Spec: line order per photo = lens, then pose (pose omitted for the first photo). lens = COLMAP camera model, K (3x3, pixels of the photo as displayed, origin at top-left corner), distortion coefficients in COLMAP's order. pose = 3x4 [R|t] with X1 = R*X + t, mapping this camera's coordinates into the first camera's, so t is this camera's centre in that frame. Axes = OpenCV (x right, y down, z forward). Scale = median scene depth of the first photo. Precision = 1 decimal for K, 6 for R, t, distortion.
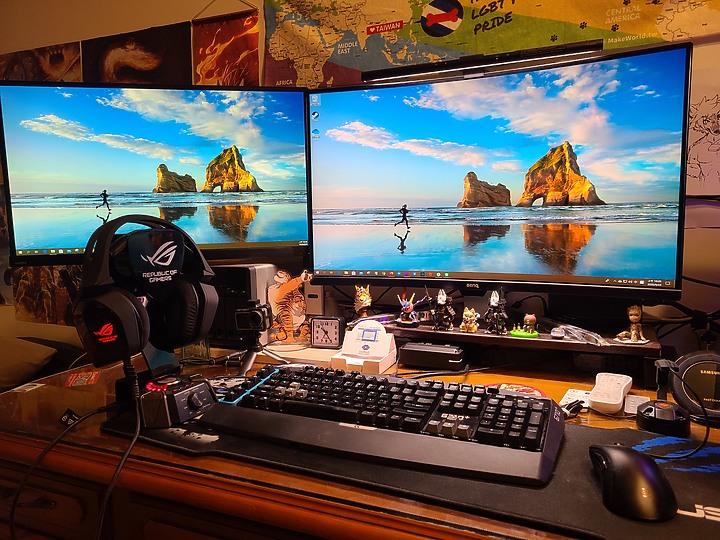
lens RADIAL K [[534.0, 0, 359.8], [0, 534.0, 270.0], [0, 0, 1]] dist [0.038309, -0.007805]
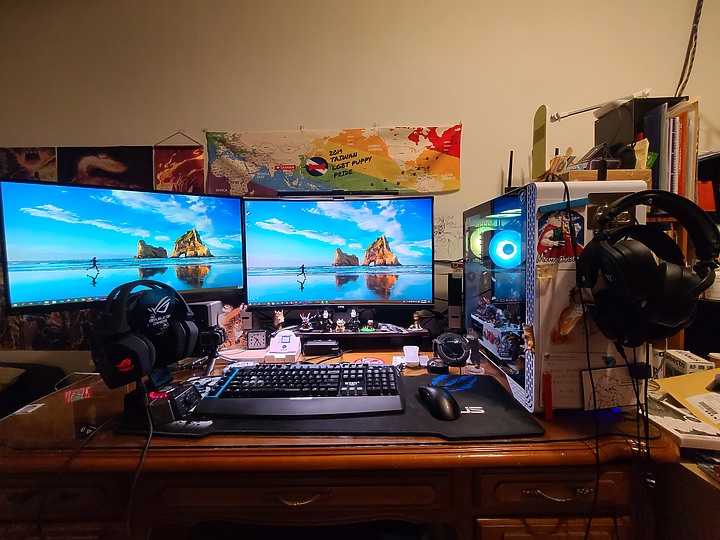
lens RADIAL K [[291.6, 0, 362.6], [0, 291.6, 266.7], [0, 0, 1]] dist [-0.004414, -0.000683]
pose [[0.916769, -0.015124, 0.399131, -0.134500], [0.040227, 0.997698, -0.054593, -0.055546], [-0.397386, 0.066105, 0.915267, 0.006526]]
